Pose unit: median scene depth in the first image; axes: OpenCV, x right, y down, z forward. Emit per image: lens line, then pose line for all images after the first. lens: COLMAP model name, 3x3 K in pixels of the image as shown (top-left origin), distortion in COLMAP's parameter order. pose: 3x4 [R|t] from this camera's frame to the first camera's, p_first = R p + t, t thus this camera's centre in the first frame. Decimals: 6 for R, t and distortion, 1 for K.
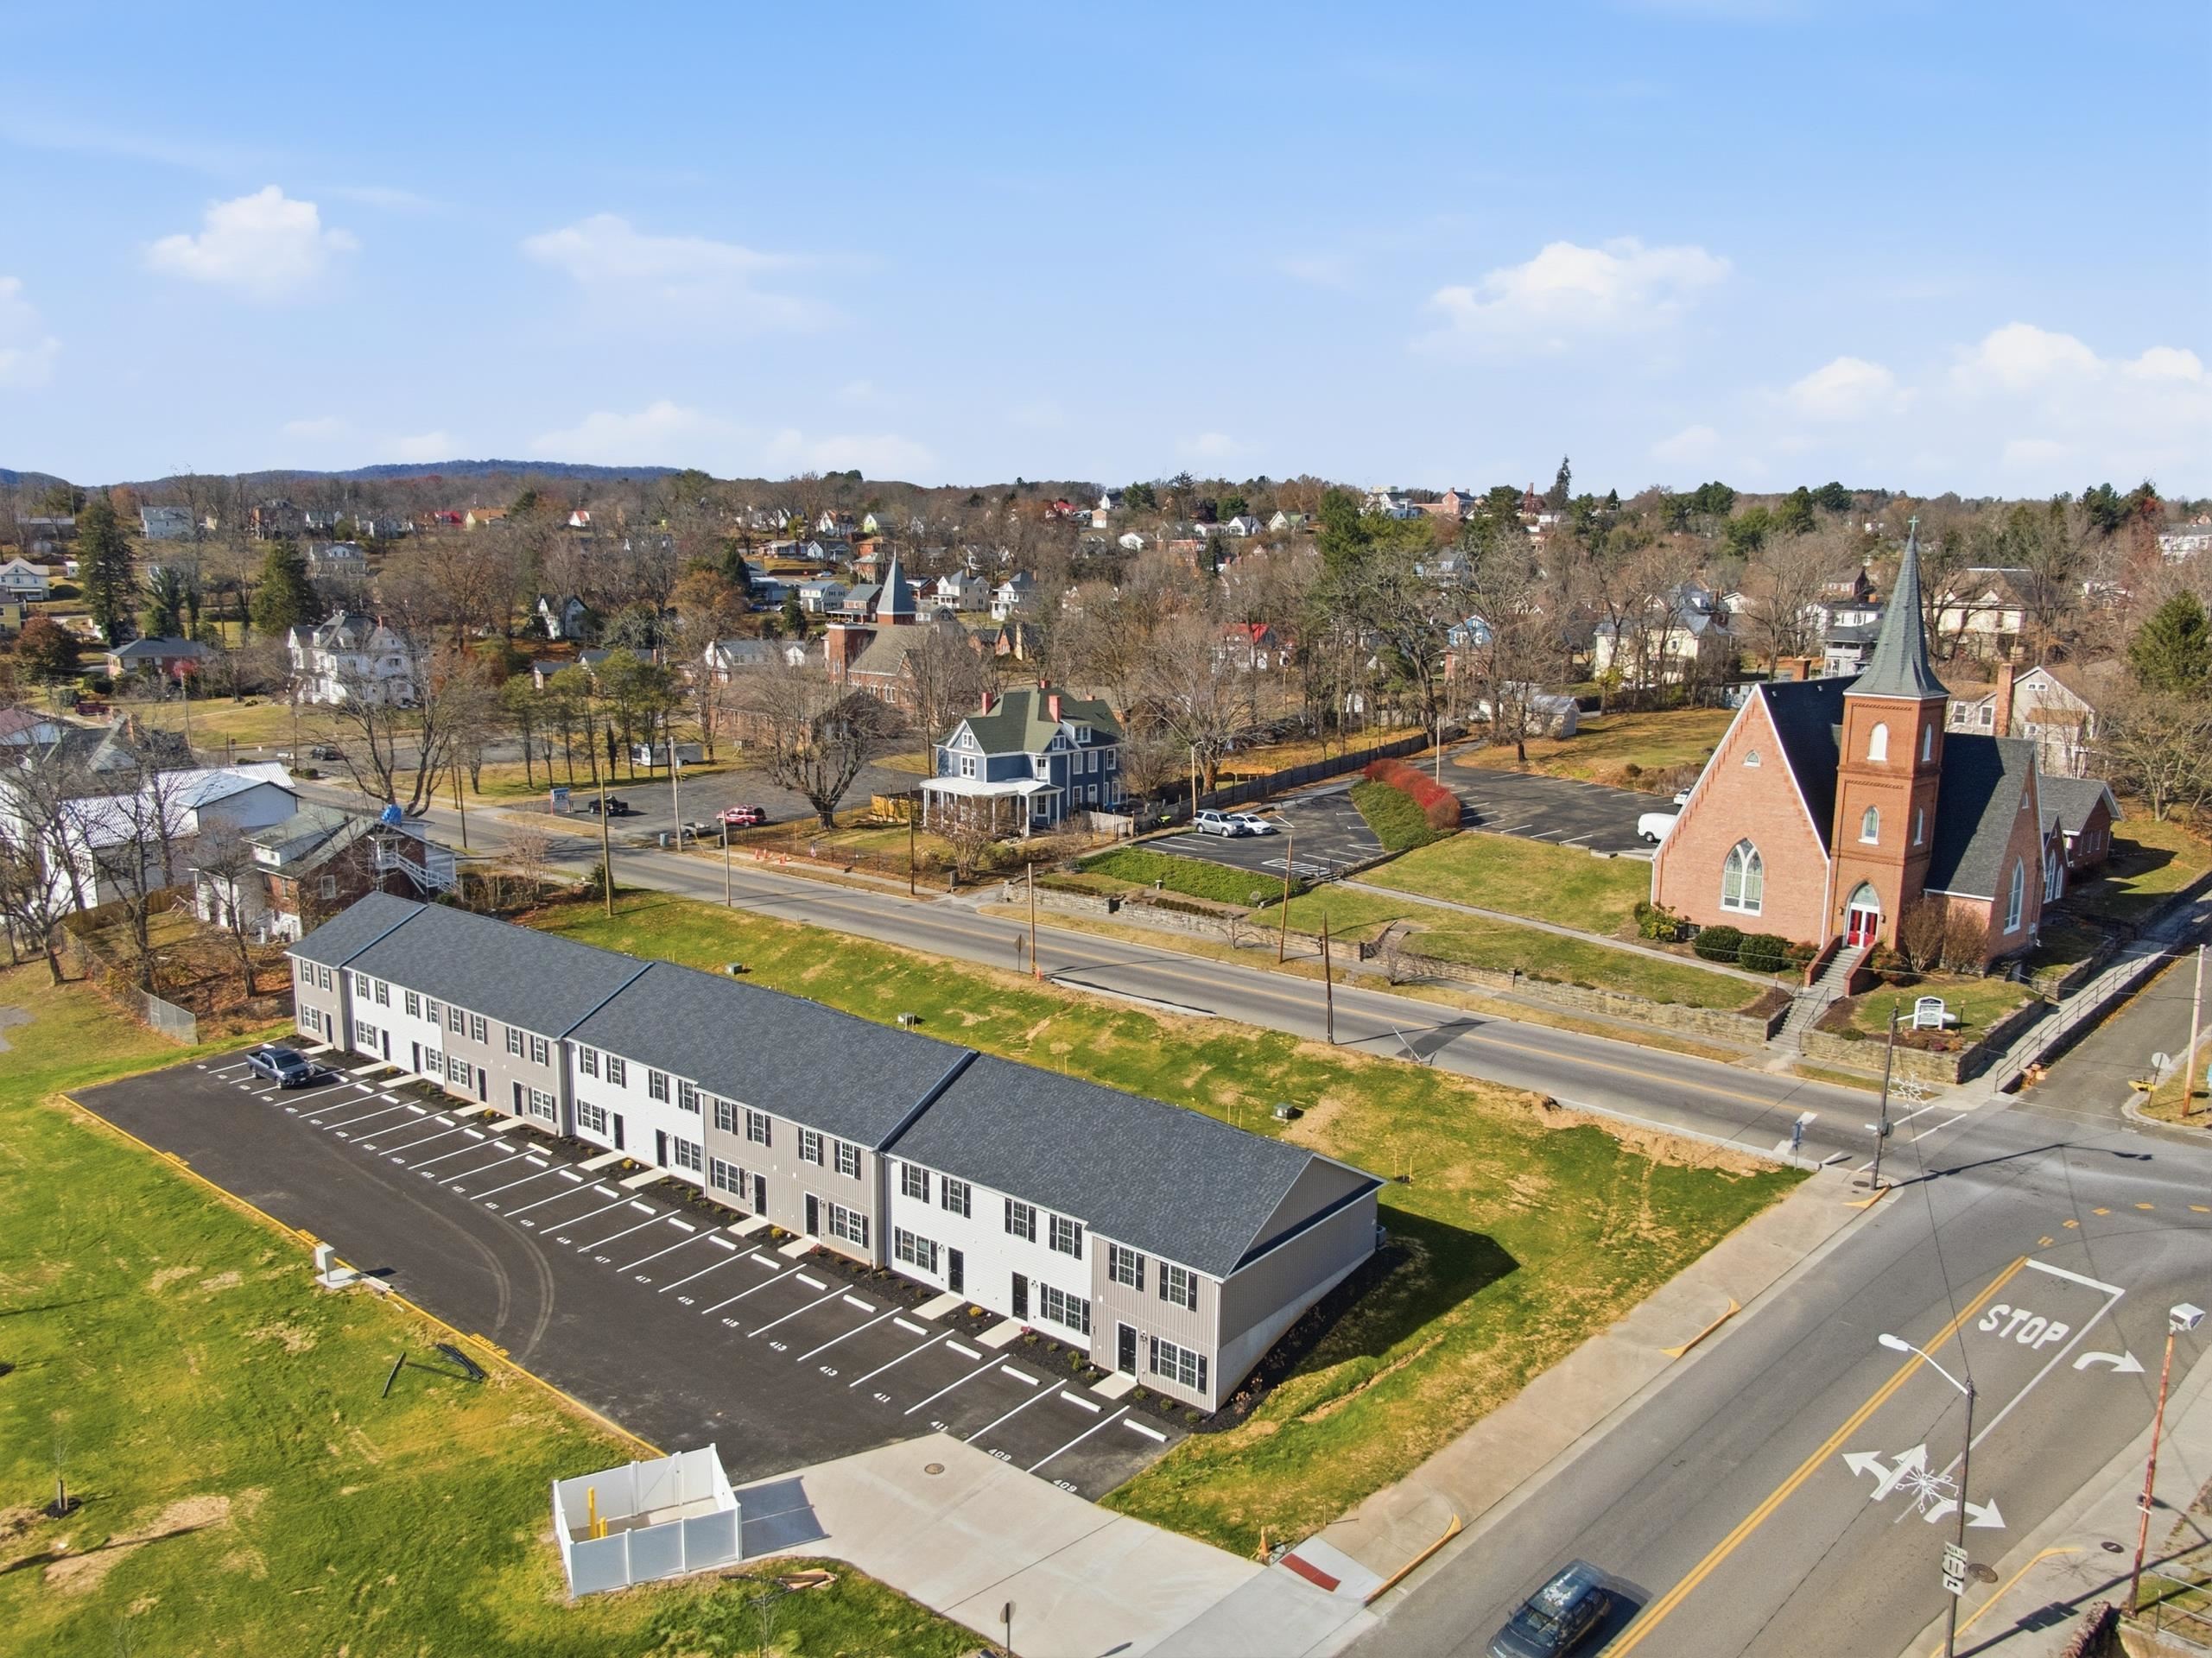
lens RADIAL K [[1579.8, 0, 1104.6], [0, 1579.8, 842.1], [0, 0, 1]] dist [0.050780, -0.074646]
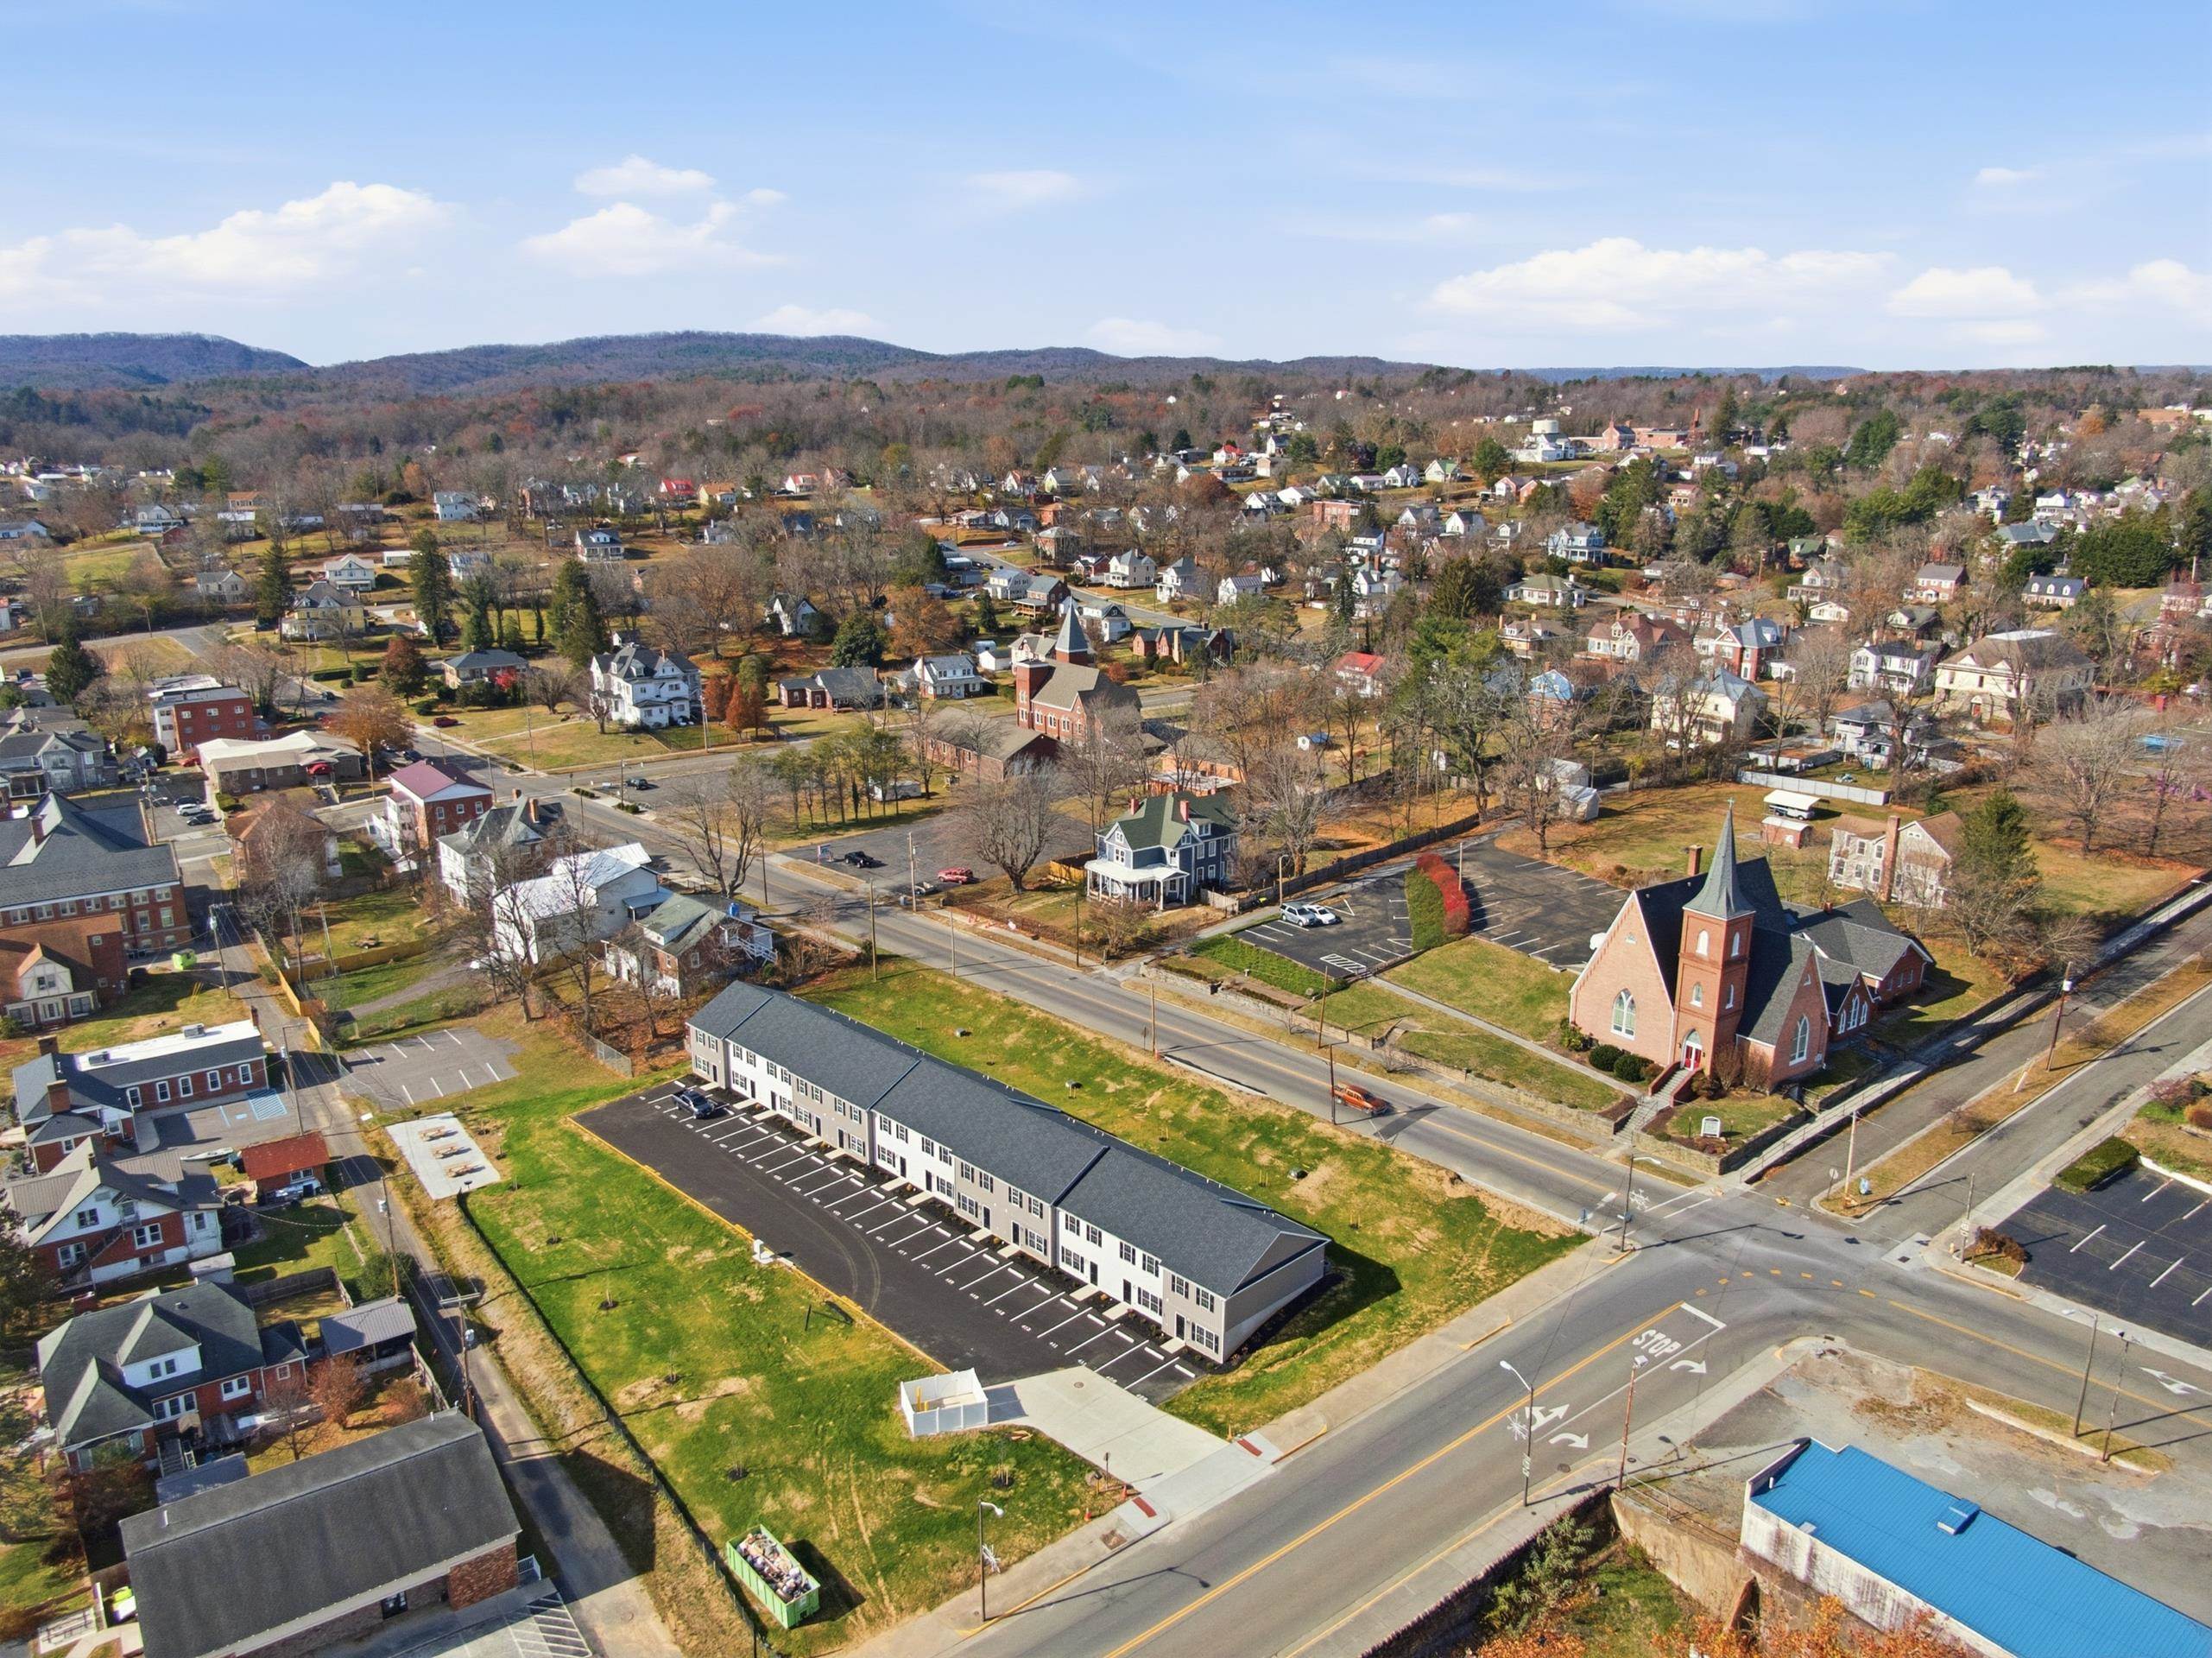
lens RADIAL K [[1580.1, 0, 1104.6], [0, 1580.1, 842.1], [0, 0, 1]] dist [0.050780, -0.074646]
pose [[0.993768, 0.021996, -0.109275, 0.085127], [-0.012400, 0.996067, 0.087728, -0.305977], [0.110775, -0.085826, 0.990133, -0.609193]]
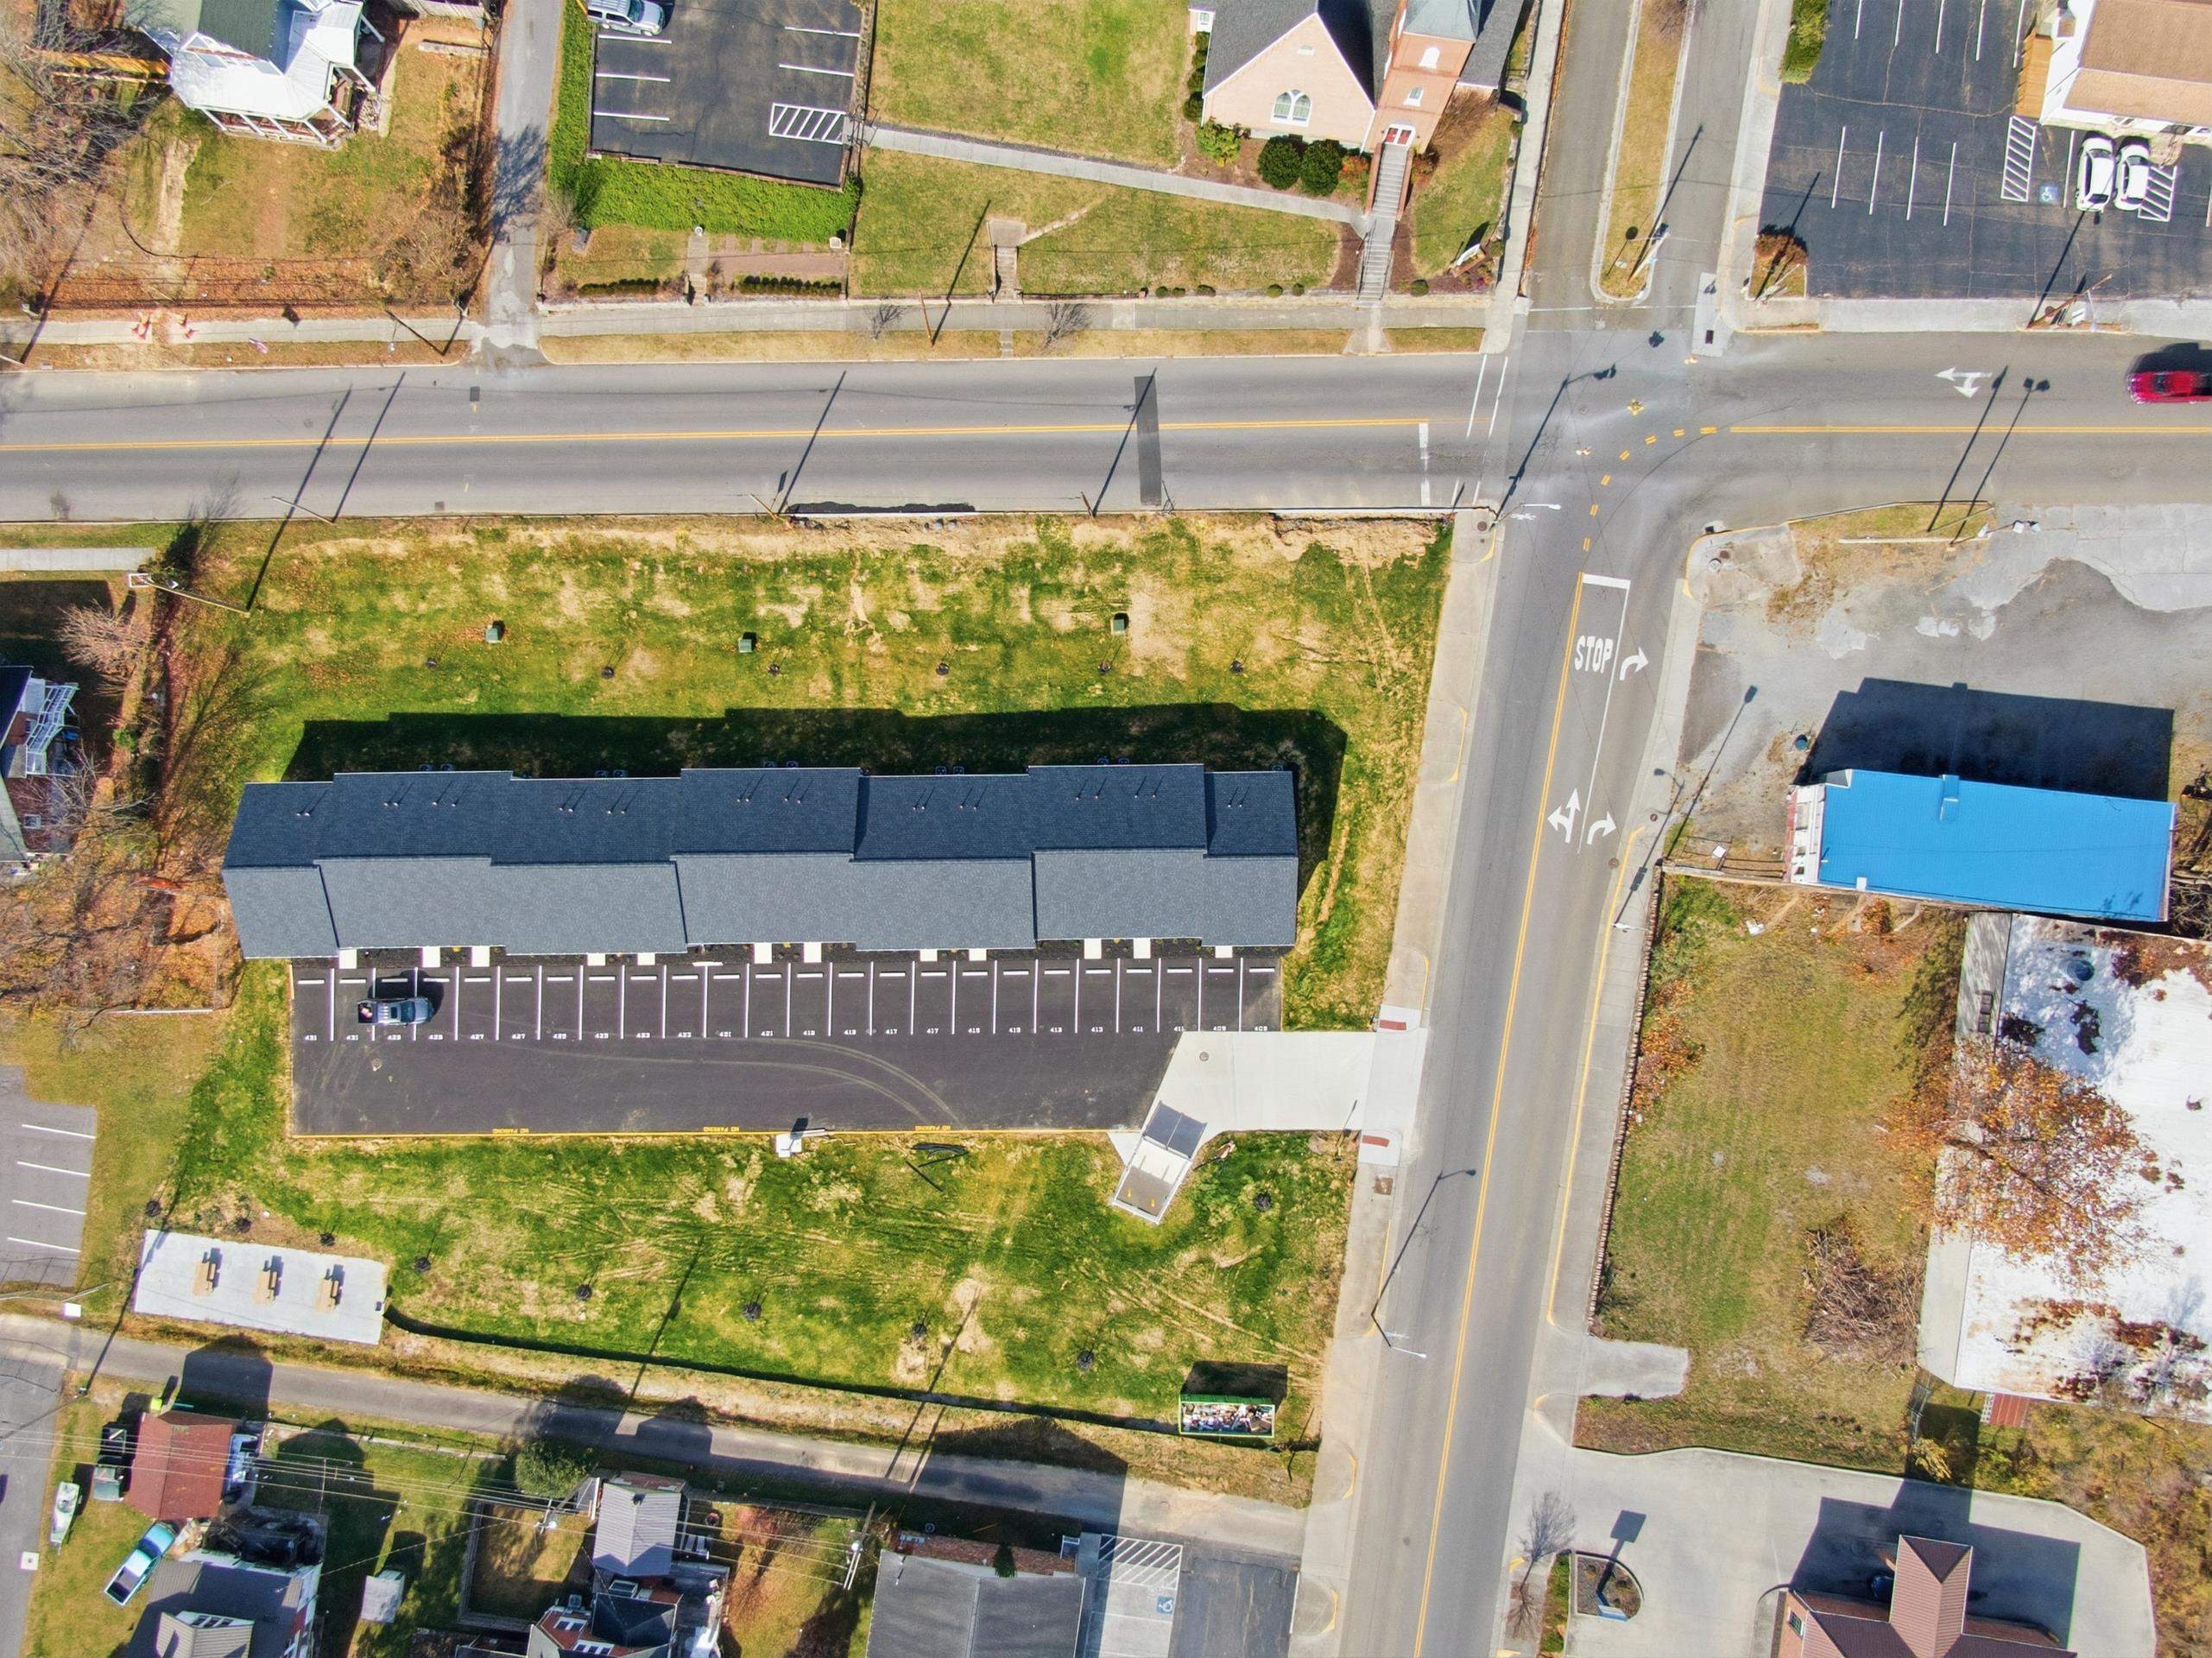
lens RADIAL K [[1580.1, 0, 1104.6], [0, 1580.1, 842.1], [0, 0, 1]] dist [0.050780, -0.074646]
pose [[0.768664, -0.639597, 0.008406, -0.027843], [0.120691, 0.157926, 0.980047, -1.121980], [-0.628163, -0.752313, 0.198586, 0.568367]]
